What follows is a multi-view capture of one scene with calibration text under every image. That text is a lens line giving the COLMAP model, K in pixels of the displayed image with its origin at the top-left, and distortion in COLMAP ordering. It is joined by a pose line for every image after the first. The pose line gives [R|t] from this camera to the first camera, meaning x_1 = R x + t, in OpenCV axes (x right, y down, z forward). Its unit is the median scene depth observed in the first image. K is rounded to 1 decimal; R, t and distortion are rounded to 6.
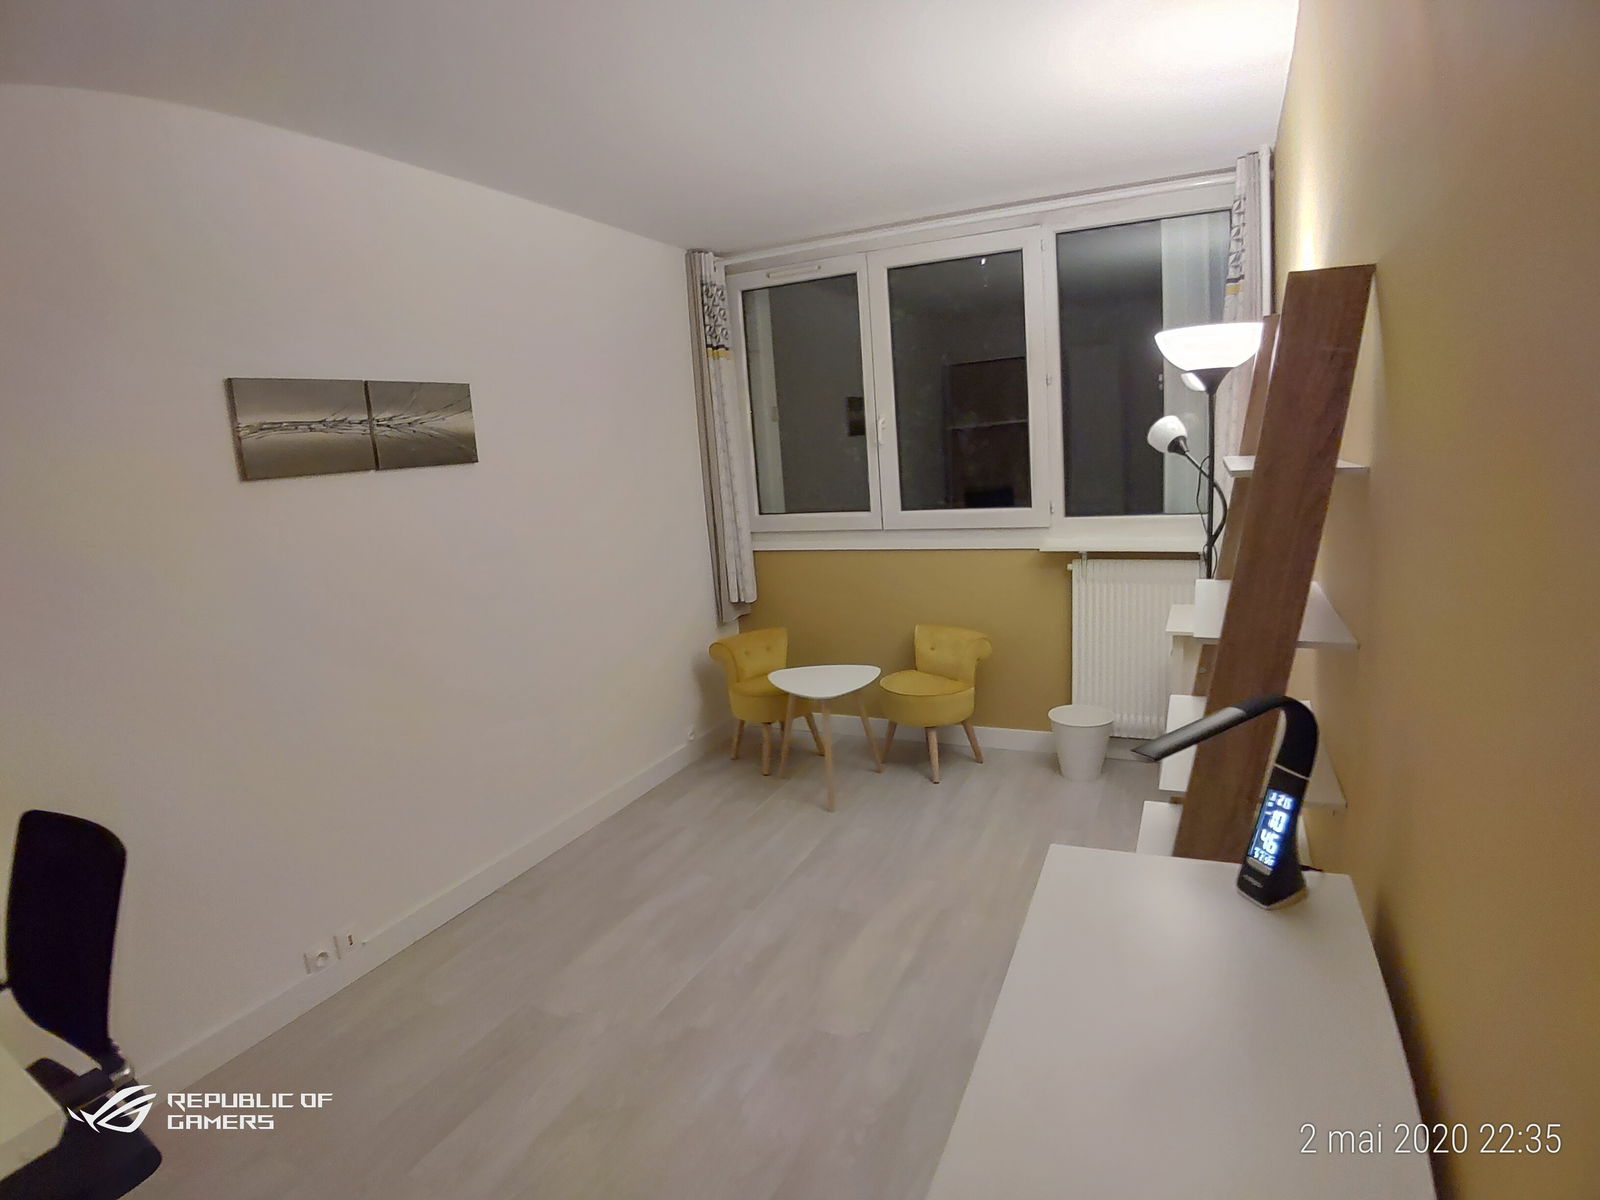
lens RADIAL K [[842.4, 0, 802.3], [0, 842.4, 601.8], [0, 0, 1]] dist [-0.065711, -0.000295]
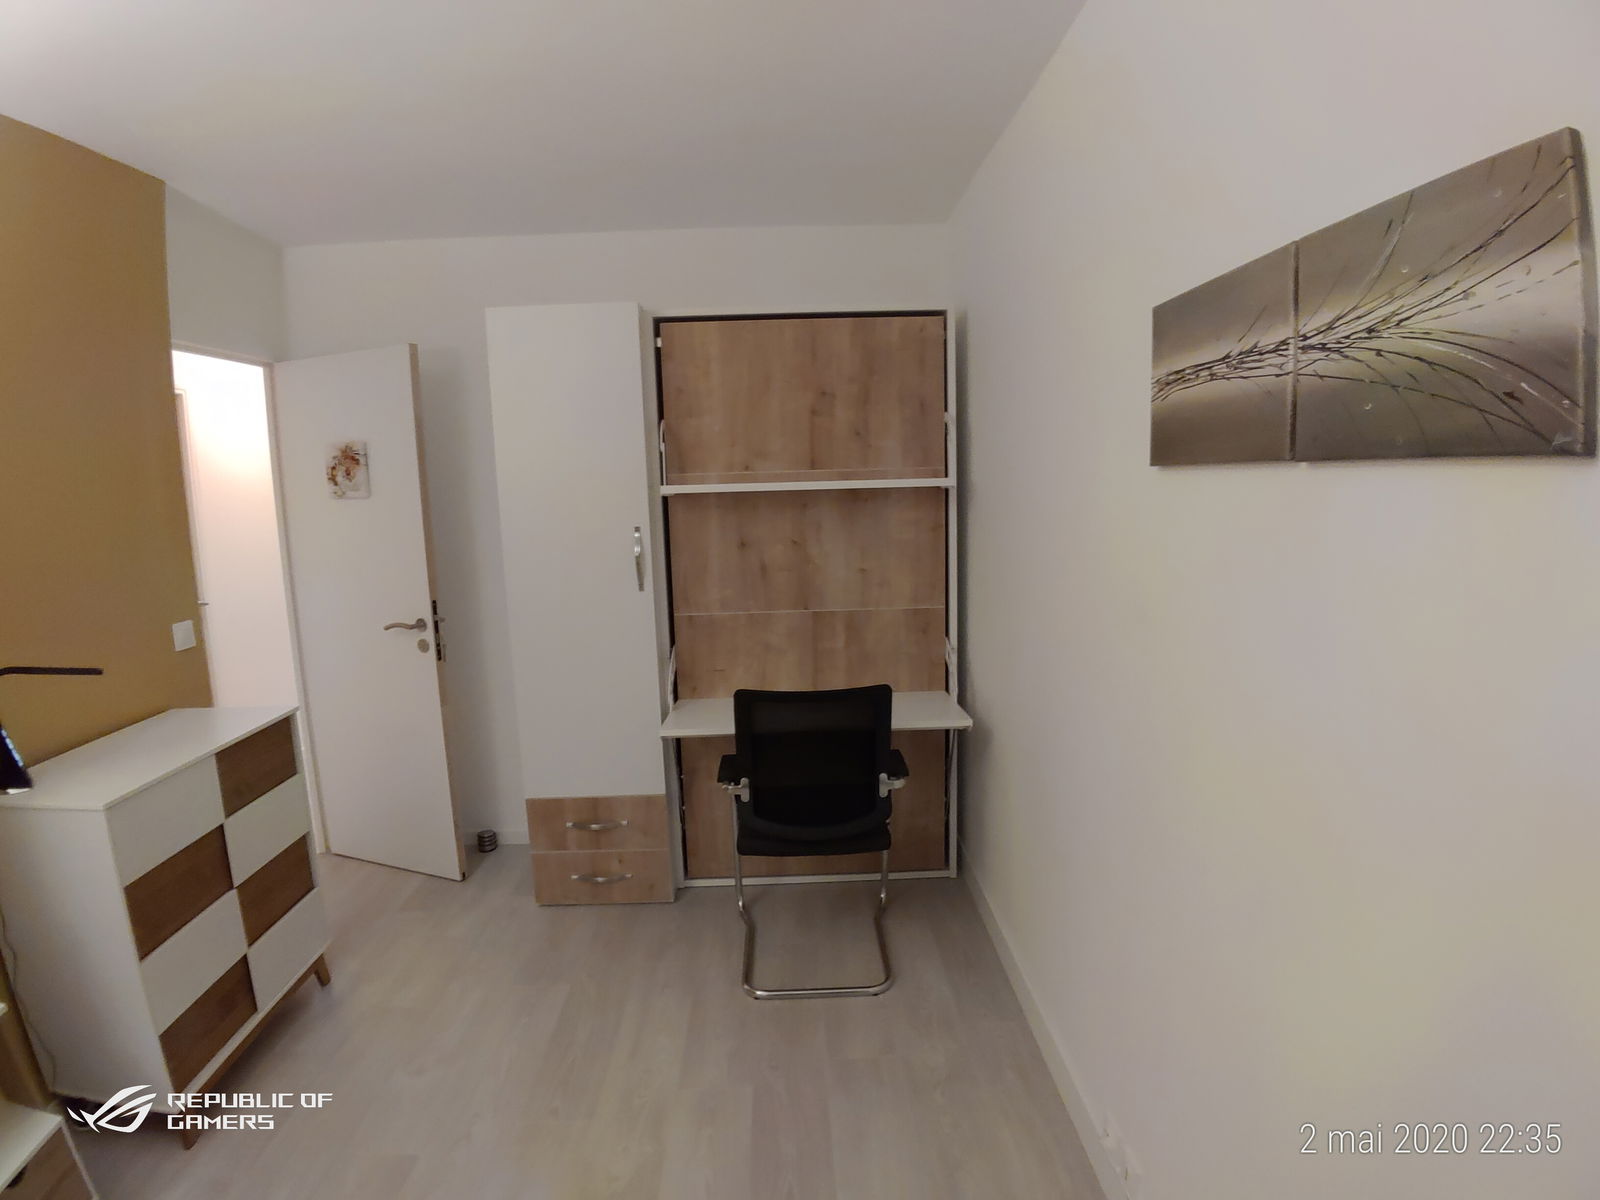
lens RADIAL K [[842.4, 0, 802.3], [0, 842.4, 601.8], [0, 0, 1]] dist [-0.065711, -0.000295]
pose [[-0.895660, 0.161376, -0.414429, -0.119284], [0.013382, 0.941202, 0.337578, -0.235882], [0.444539, 0.296809, -0.845157, 1.262264]]
